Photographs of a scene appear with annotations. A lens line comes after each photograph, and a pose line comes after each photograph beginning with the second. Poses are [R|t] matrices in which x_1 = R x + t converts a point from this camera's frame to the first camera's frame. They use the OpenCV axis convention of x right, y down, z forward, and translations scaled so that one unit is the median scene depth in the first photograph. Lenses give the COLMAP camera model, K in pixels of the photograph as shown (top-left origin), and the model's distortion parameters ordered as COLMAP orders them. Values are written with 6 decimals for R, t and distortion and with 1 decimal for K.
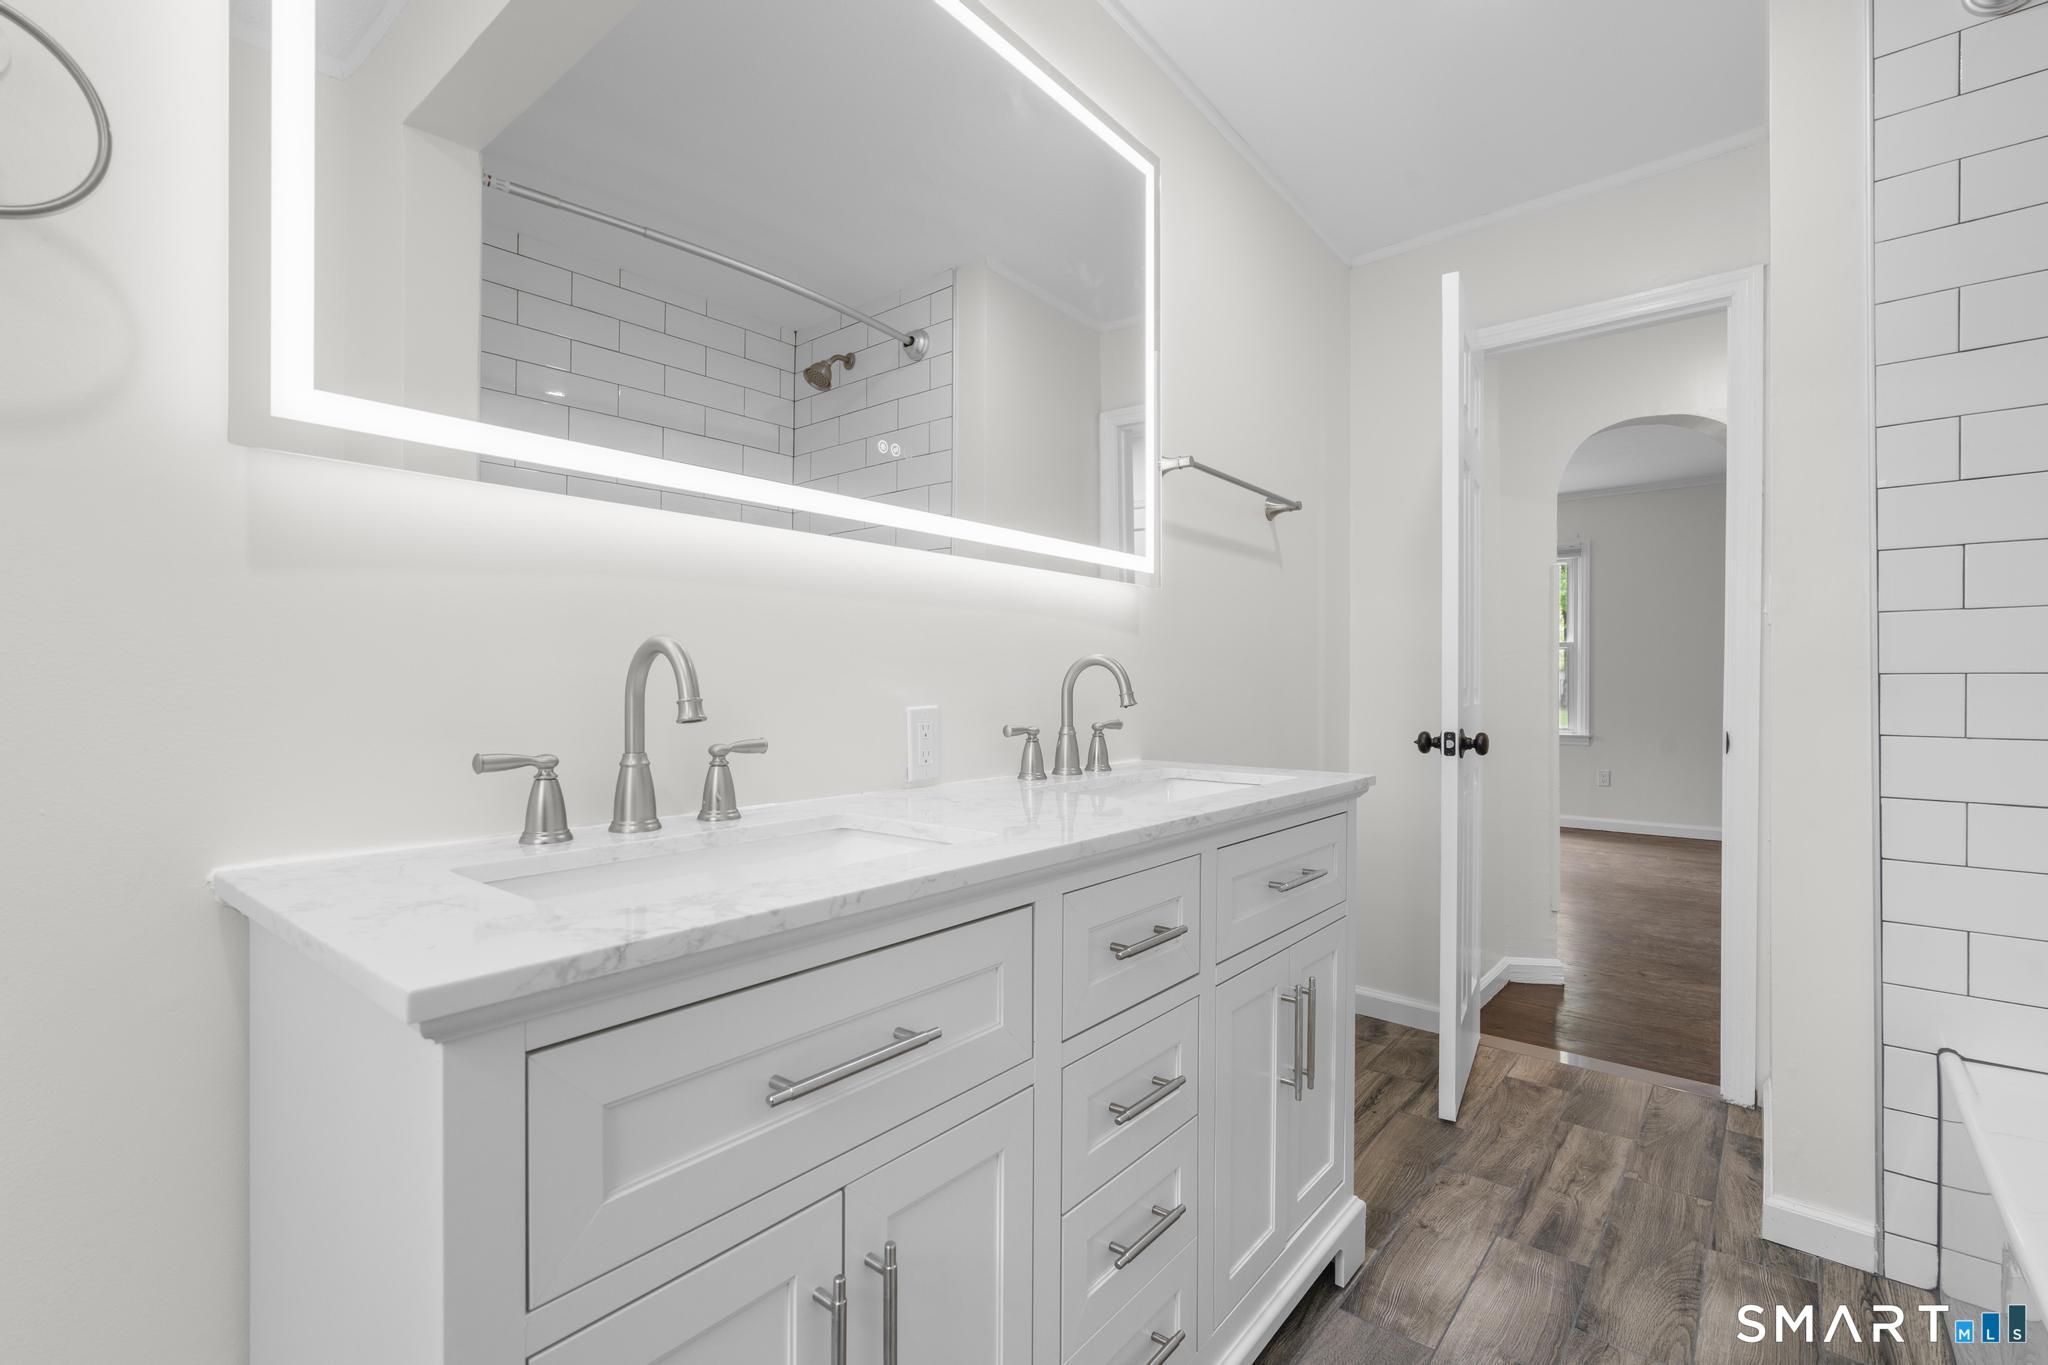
lens RADIAL K [[922.5, 0, 1018.1], [0, 922.5, 681.3], [0, 0, 1]] dist [-0.003486, 0.000548]
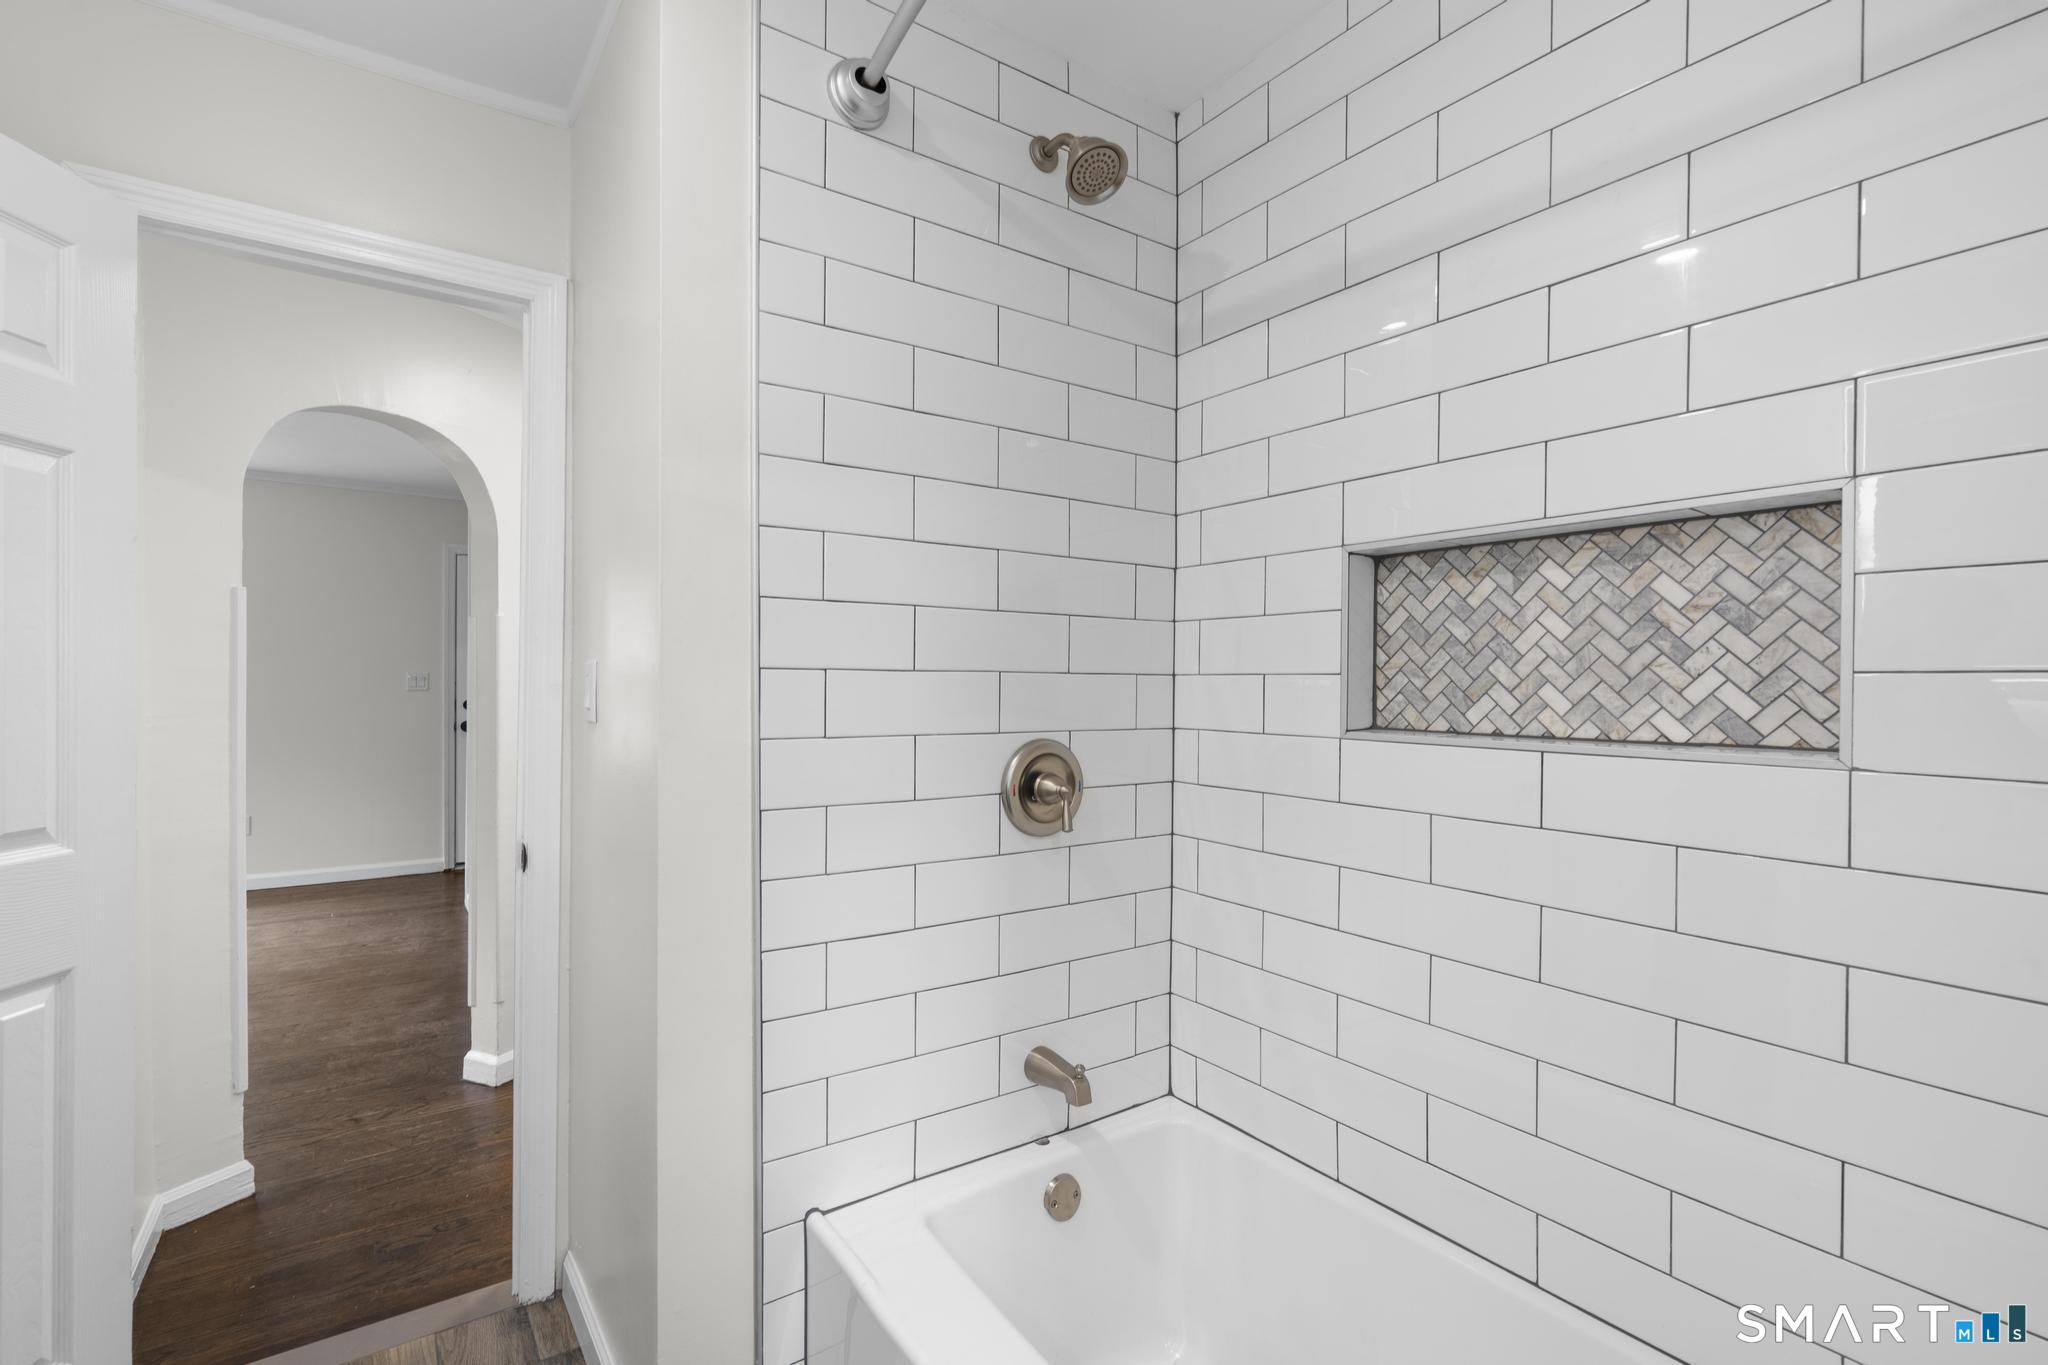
lens RADIAL K [[922.5, 0, 1008.8], [0, 922.5, 686.5], [0, 0, 1]] dist [-0.003486, 0.000548]
pose [[0.270467, -0.006852, 0.962705, 0.114010], [-0.012801, 0.999861, 0.010713, -0.097523], [-0.962644, -0.015221, 0.270342, 0.383452]]
